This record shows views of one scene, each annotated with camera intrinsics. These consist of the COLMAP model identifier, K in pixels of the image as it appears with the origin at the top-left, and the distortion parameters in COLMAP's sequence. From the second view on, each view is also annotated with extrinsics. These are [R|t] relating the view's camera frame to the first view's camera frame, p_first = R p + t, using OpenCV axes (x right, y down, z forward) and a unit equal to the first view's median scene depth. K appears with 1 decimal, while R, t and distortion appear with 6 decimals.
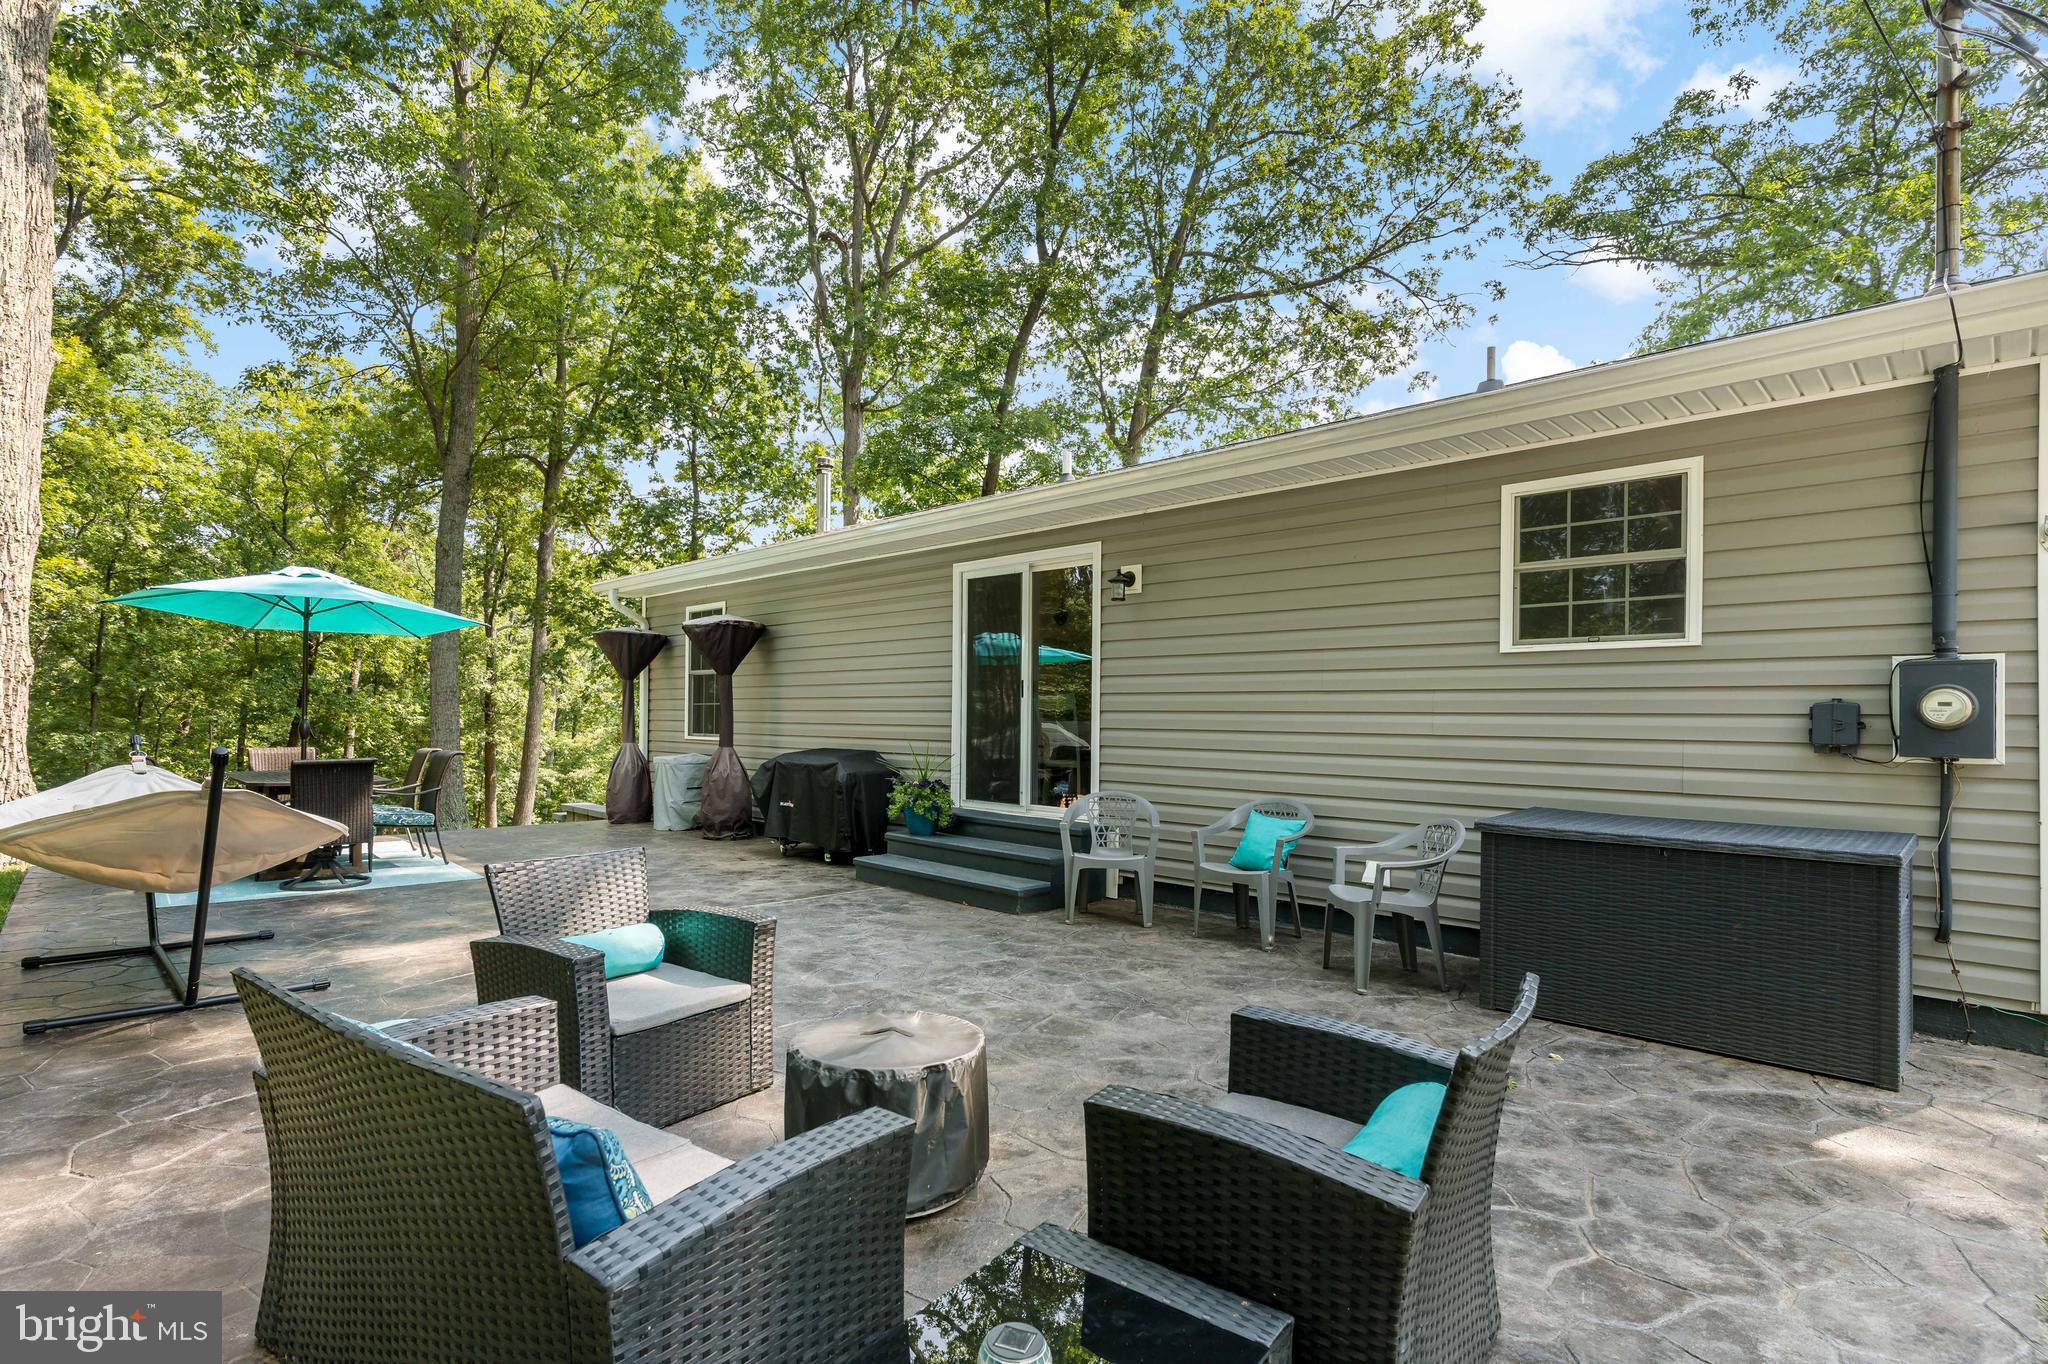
lens RADIAL K [[1027.5, 0, 1024.0], [0, 1027.5, 682.0], [0, 0, 1]] dist [-0.005496, -0.000343]
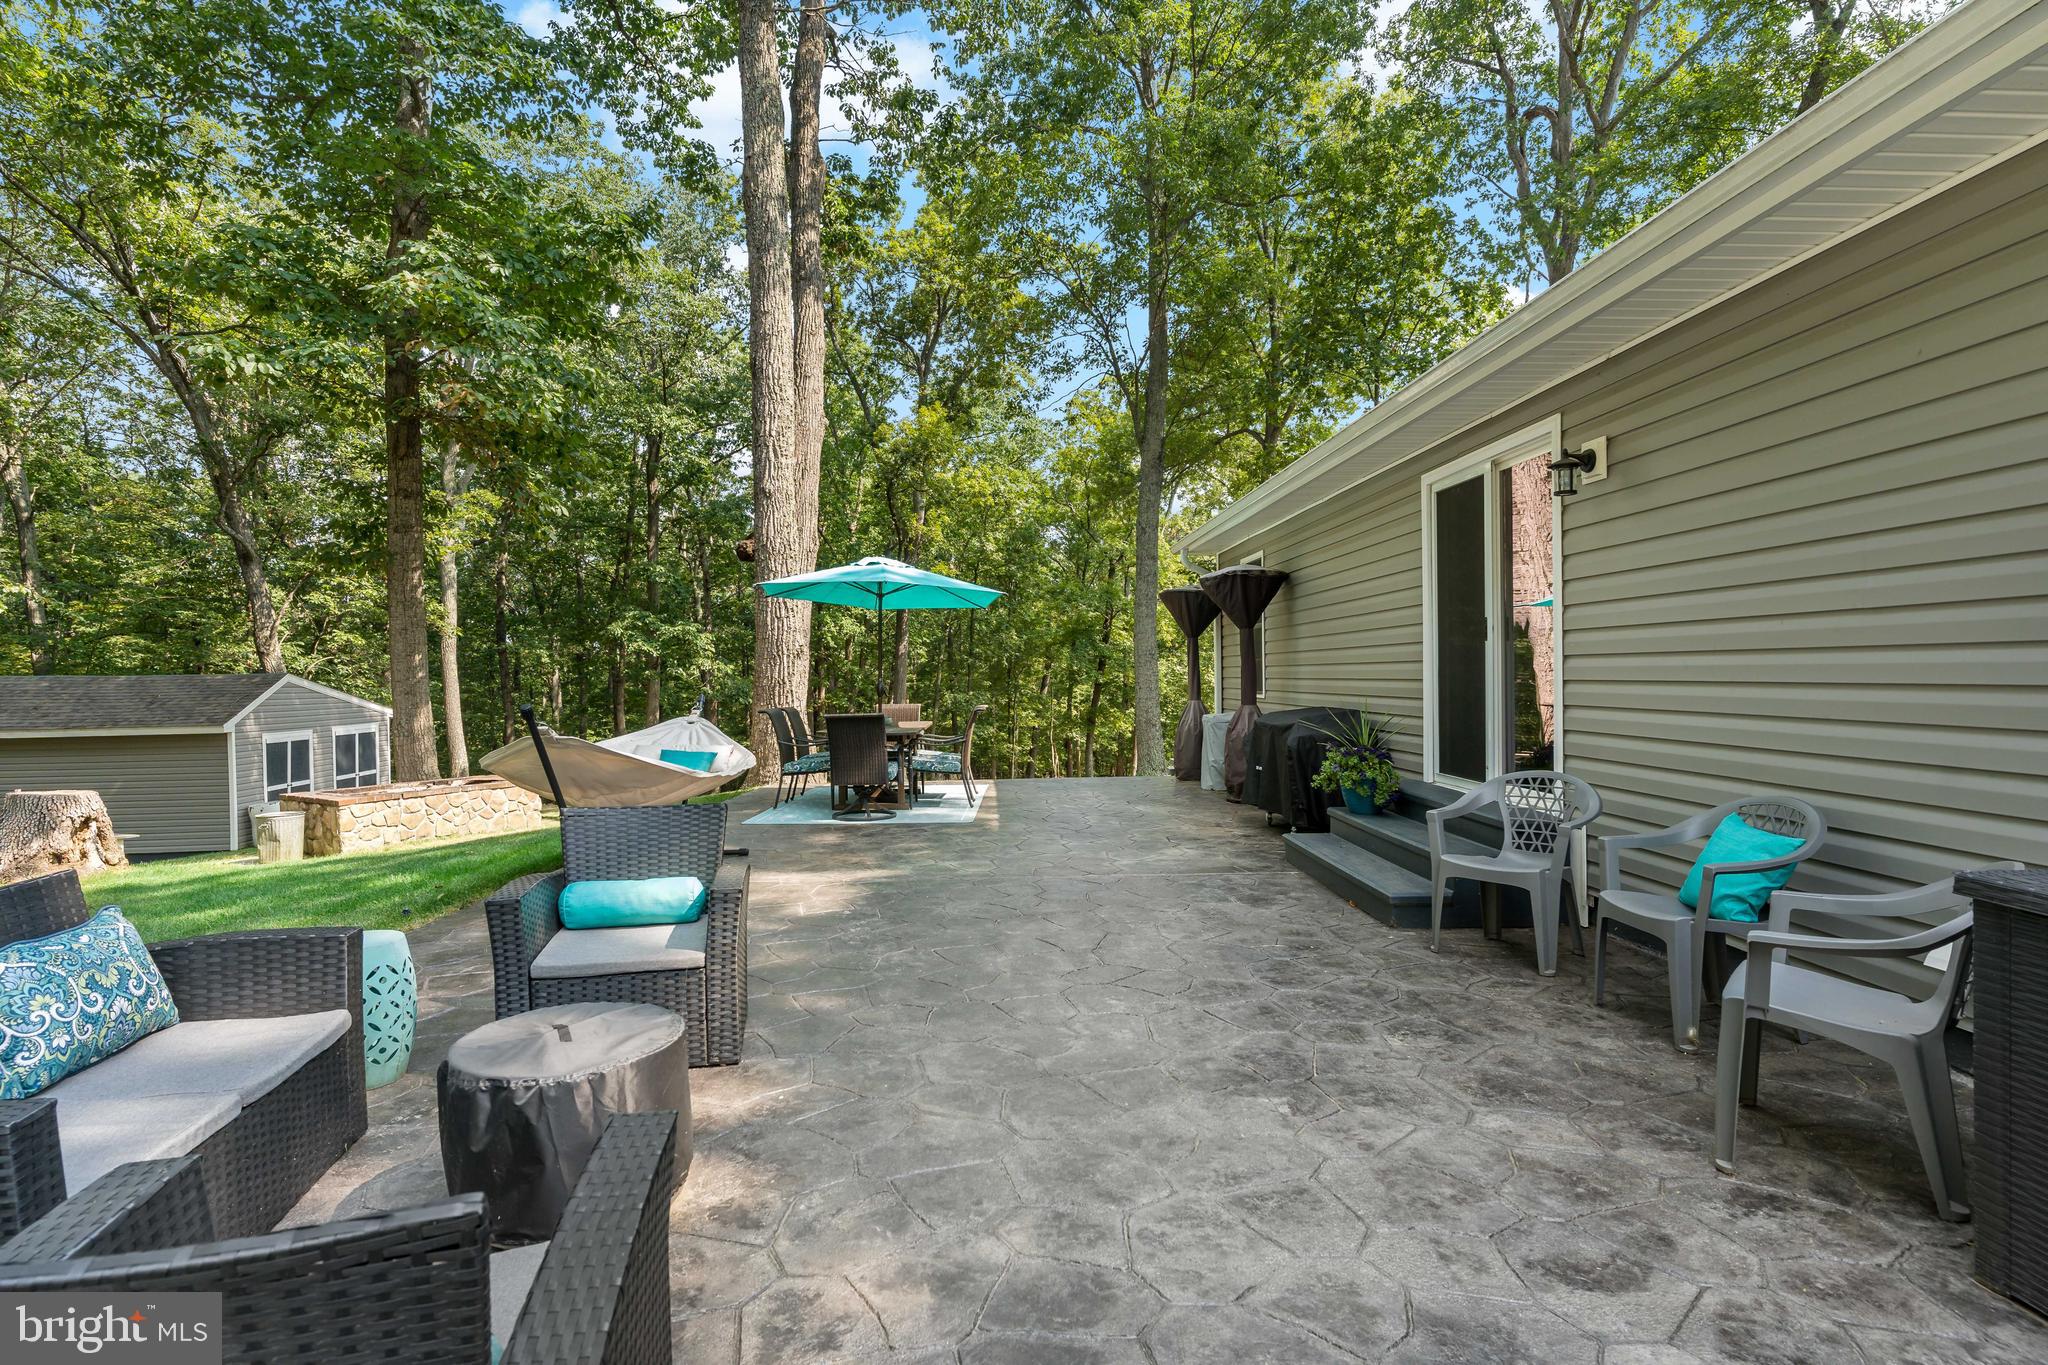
lens RADIAL K [[1019.1, 0, 1024.0], [0, 1019.1, 682.5], [0, 0, 1]] dist [-0.015127, 0.000020]
pose [[0.720516, -0.009856, -0.693368, 0.285855], [0.039300, 0.998872, 0.026641, 0.012923], [0.692324, -0.046444, 0.720091, 0.247741]]
